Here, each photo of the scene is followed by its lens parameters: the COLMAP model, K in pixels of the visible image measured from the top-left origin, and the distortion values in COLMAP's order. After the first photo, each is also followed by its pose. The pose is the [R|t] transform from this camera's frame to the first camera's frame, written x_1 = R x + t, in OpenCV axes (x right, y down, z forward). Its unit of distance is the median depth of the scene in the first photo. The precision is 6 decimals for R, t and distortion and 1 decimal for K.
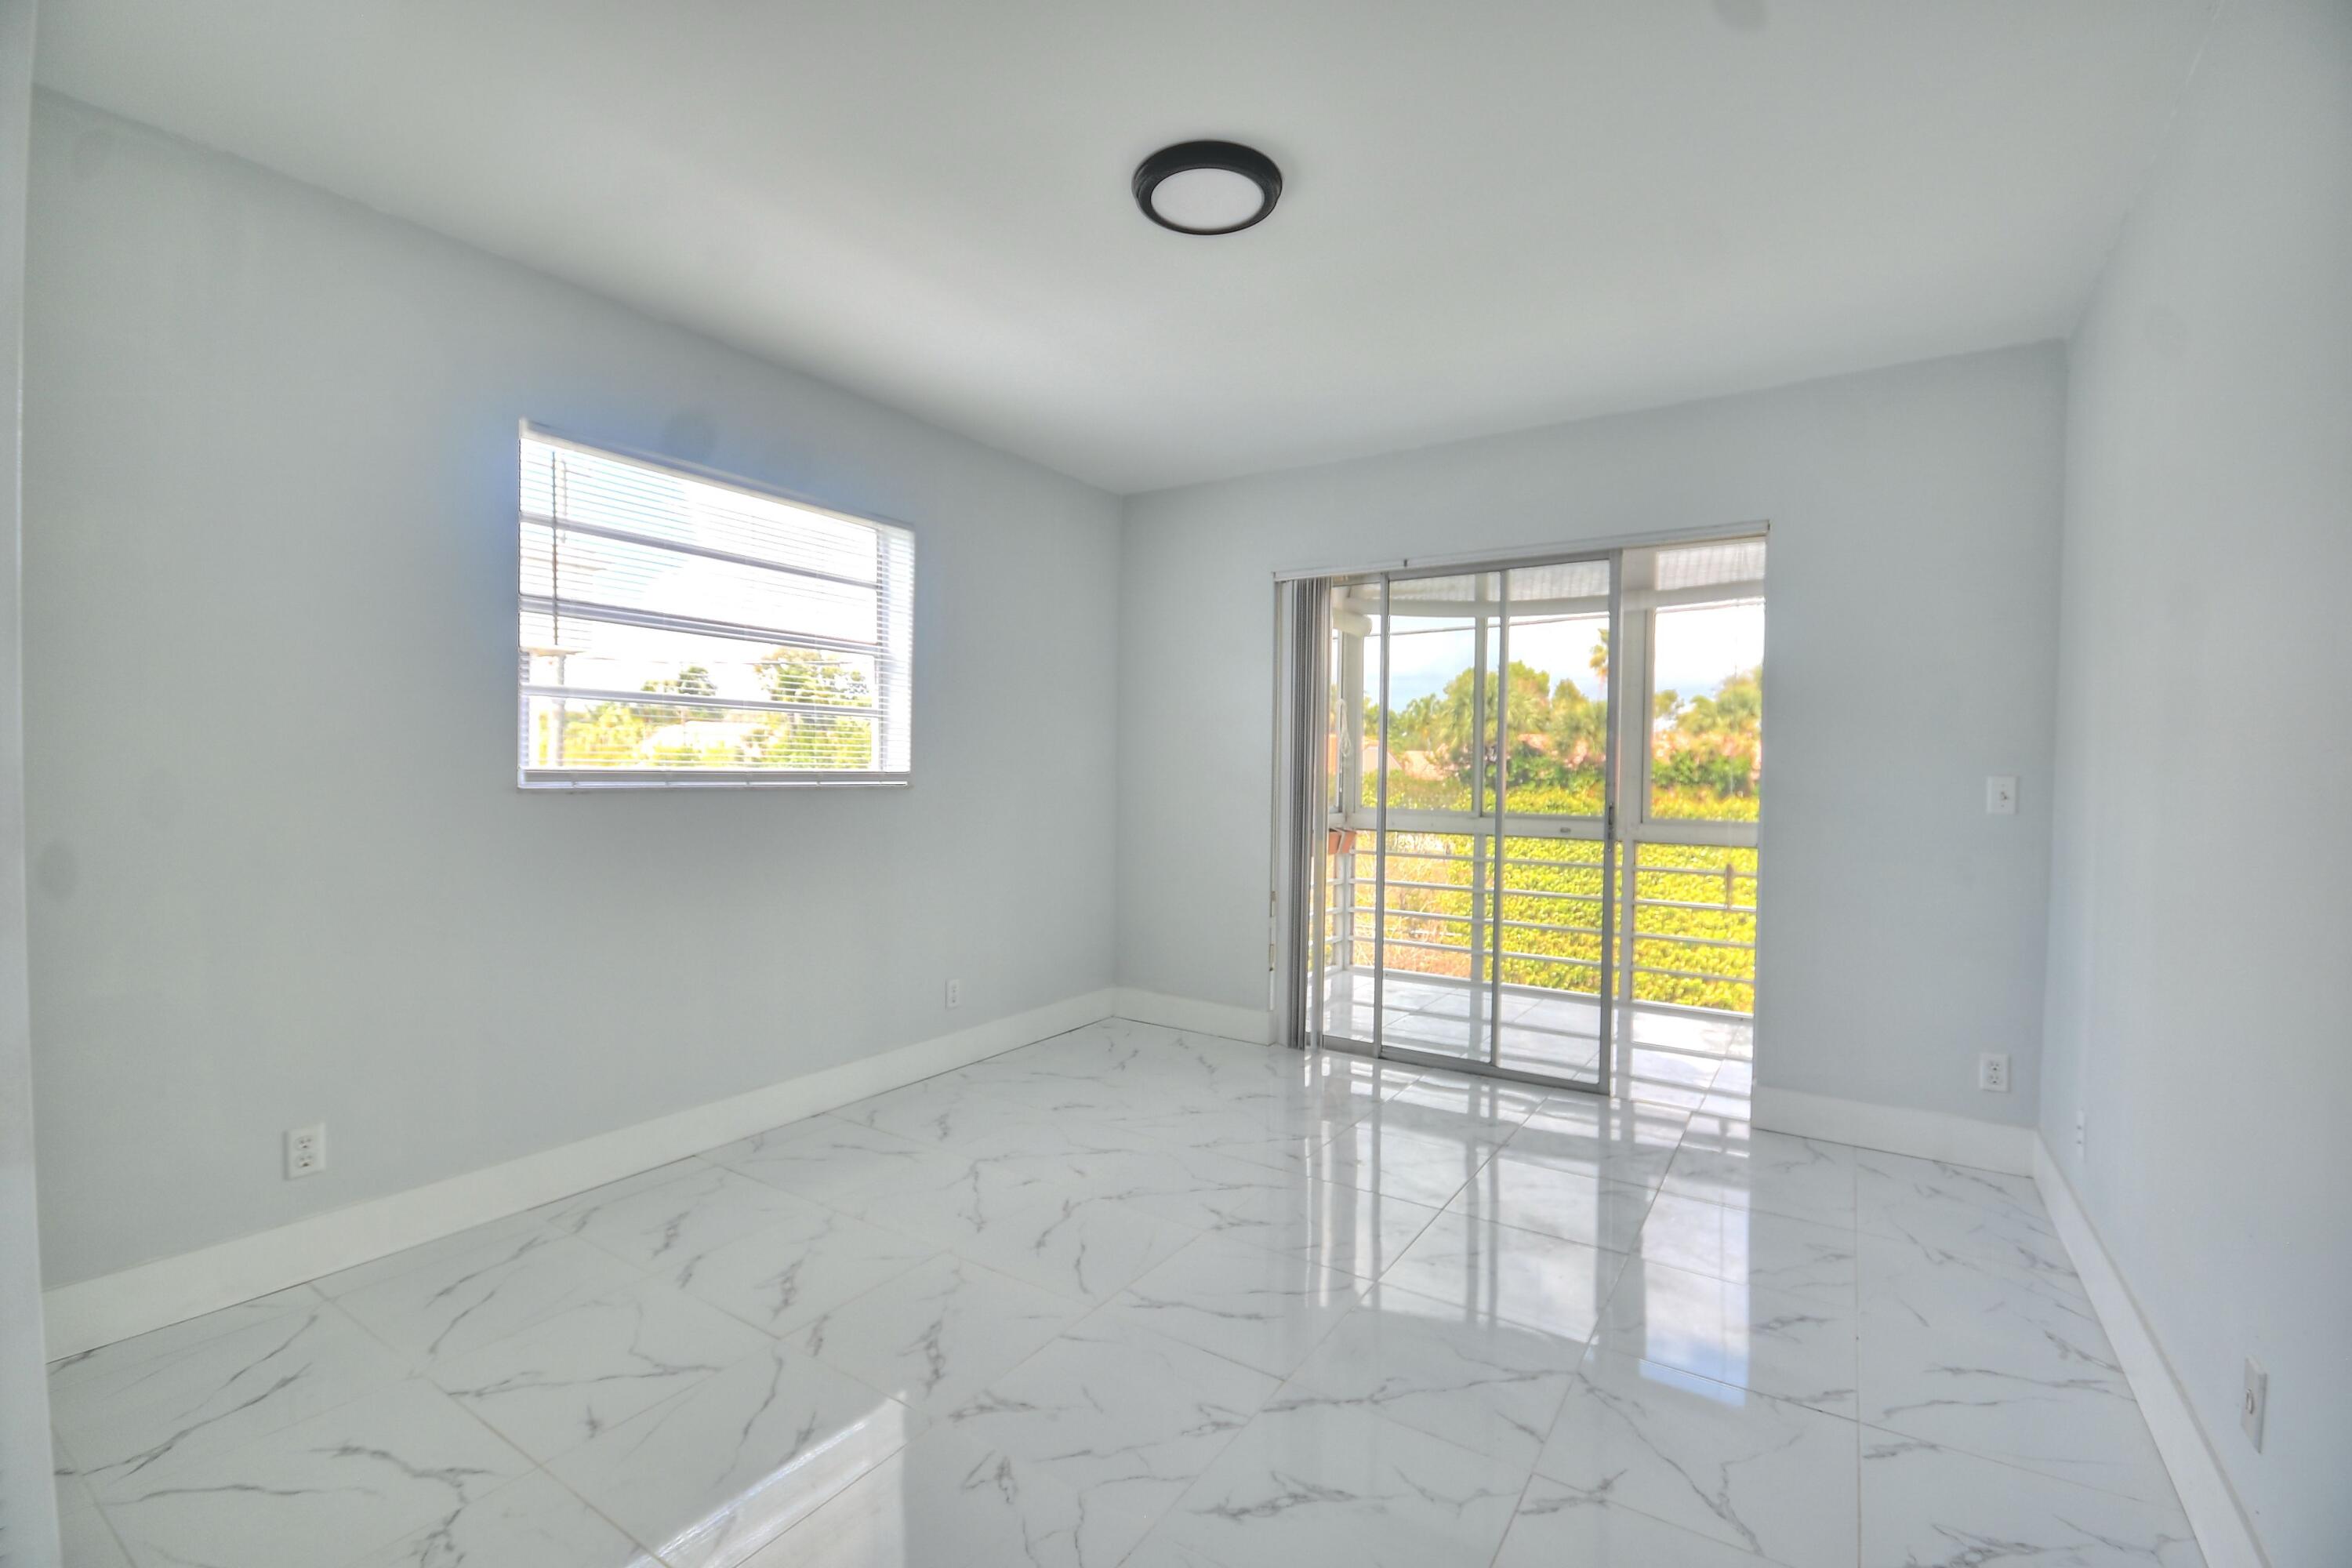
lens RADIAL K [[1028.6, 0, 1168.1], [0, 1028.6, 783.4], [0, 0, 1]] dist [0.003350, -0.000146]
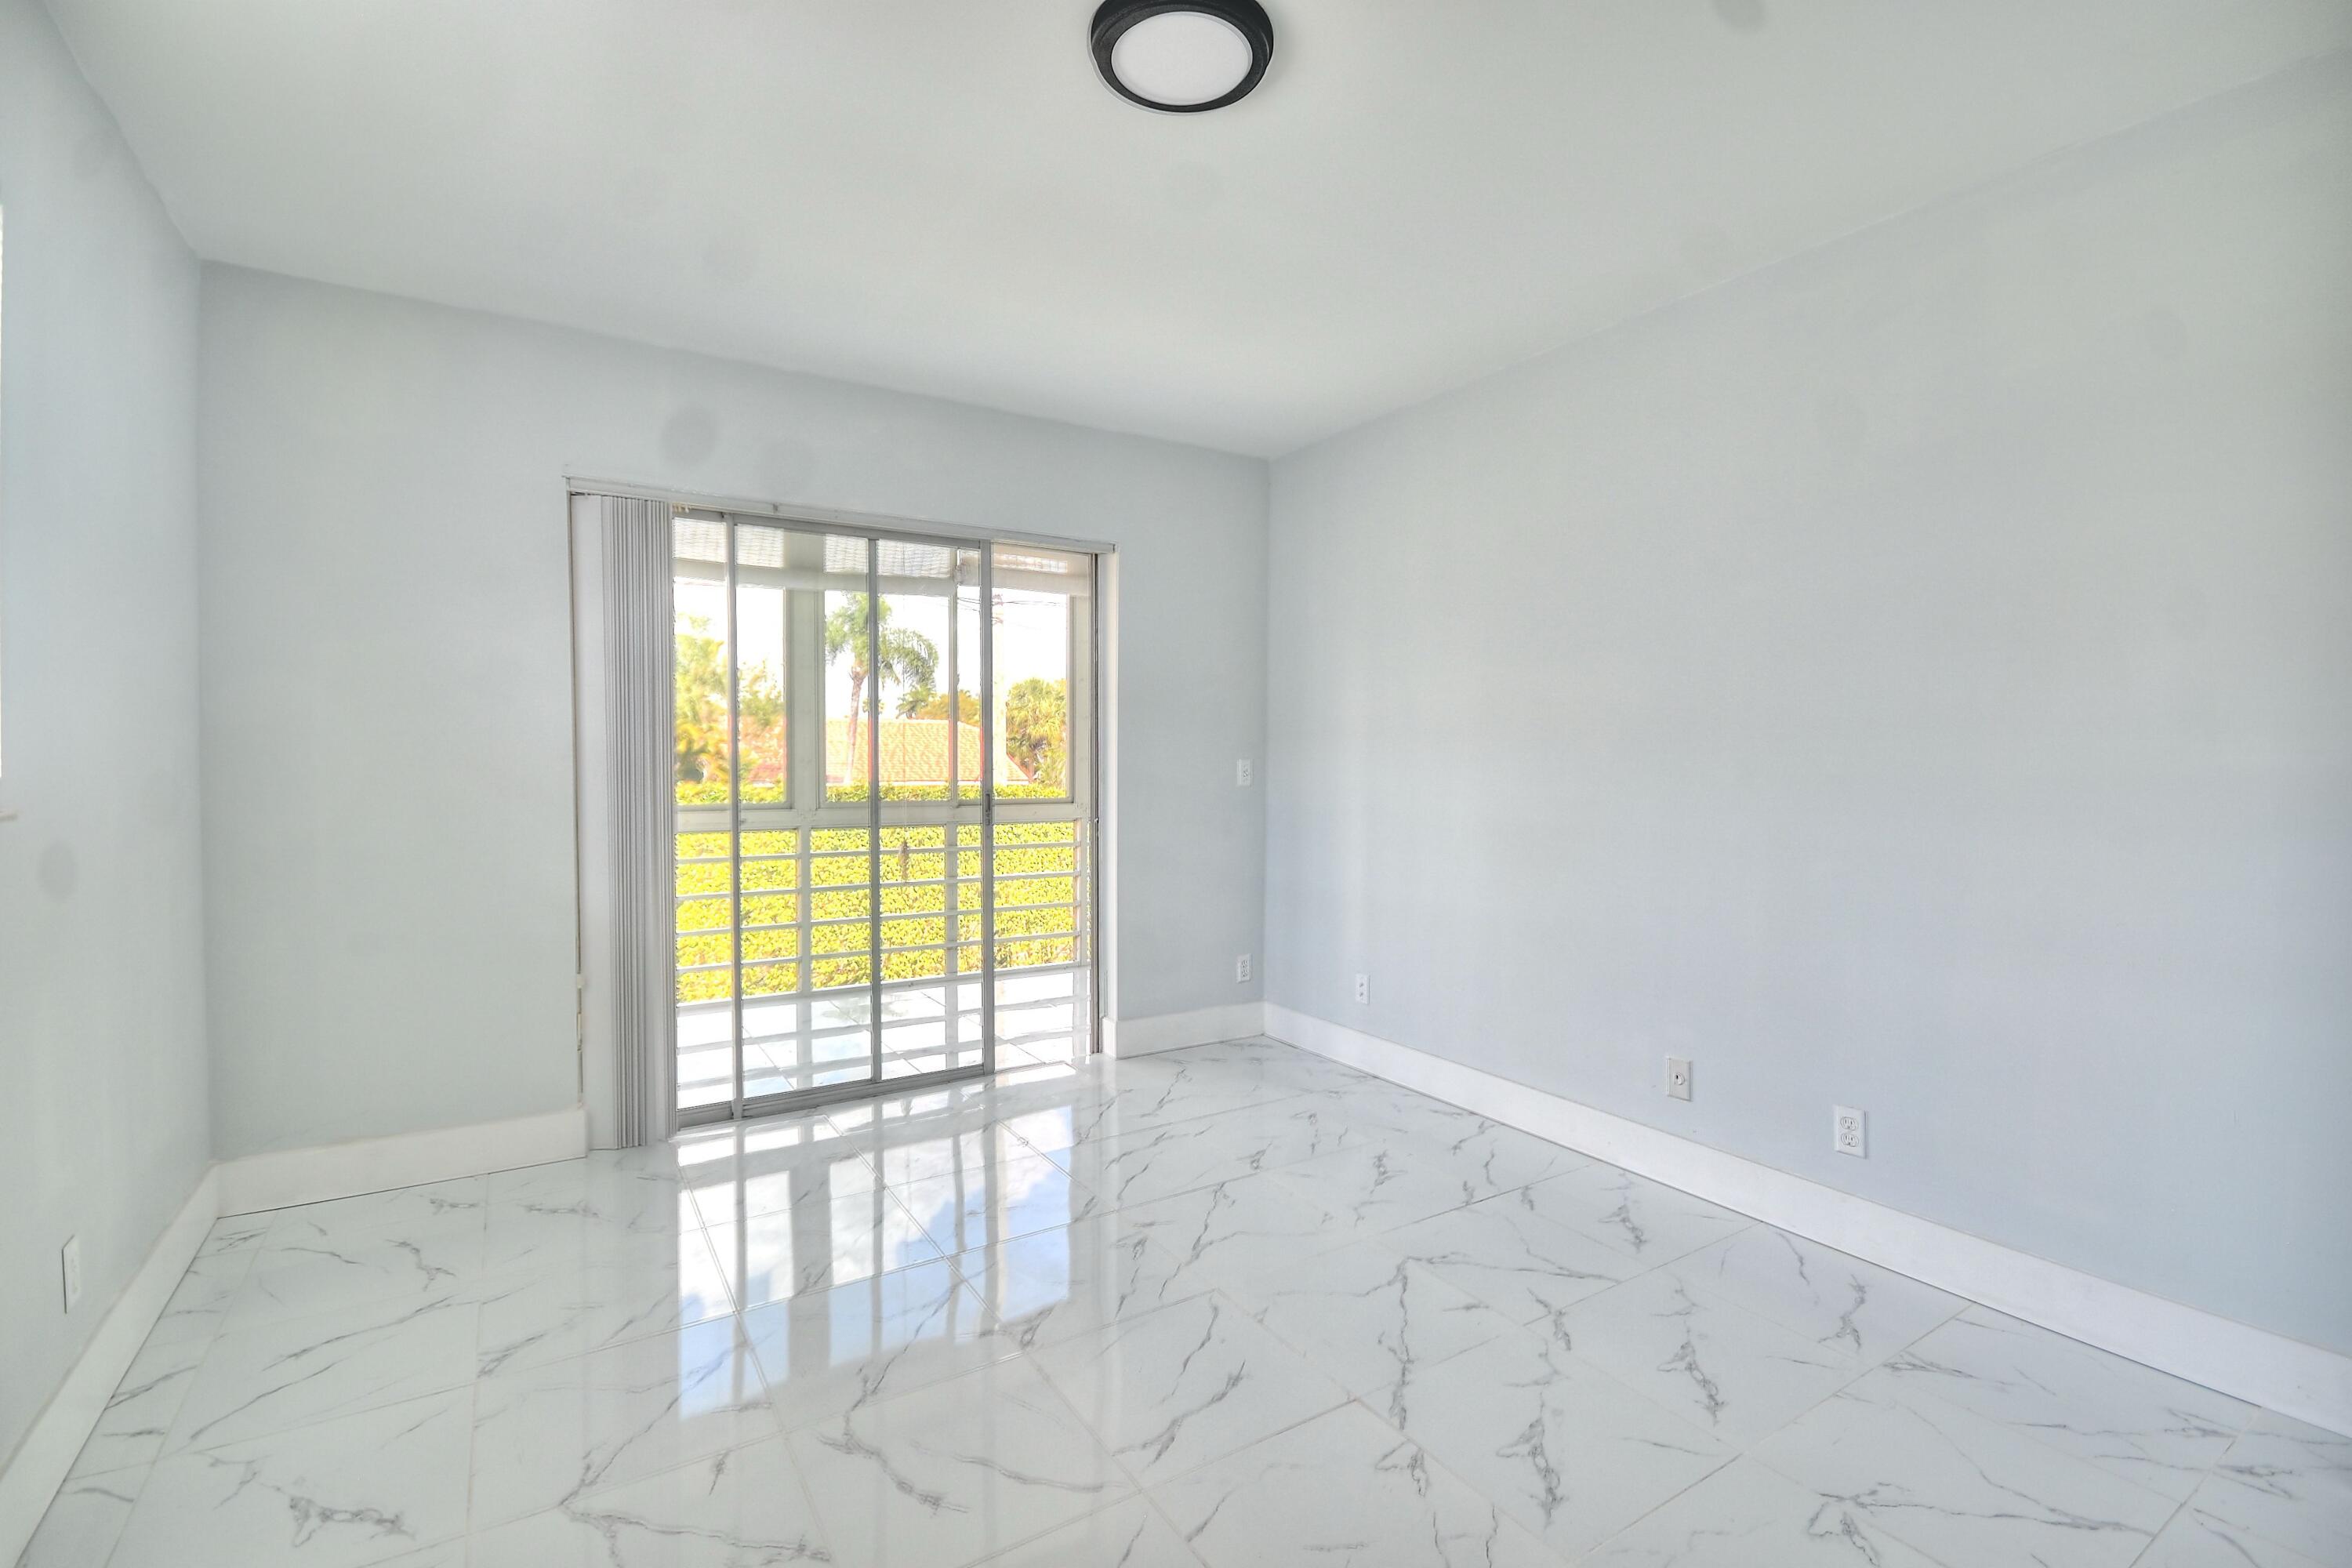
lens RADIAL K [[1050.9, 0, 1176.0], [0, 1050.9, 784.0], [0, 0, 1]] dist [0.067656, -0.000026]
pose [[0.447913, -0.018493, 0.893886, -0.436890], [0.008519, 0.999829, 0.016416, 0.001990], [-0.894037, 0.000262, 0.447994, 0.357099]]
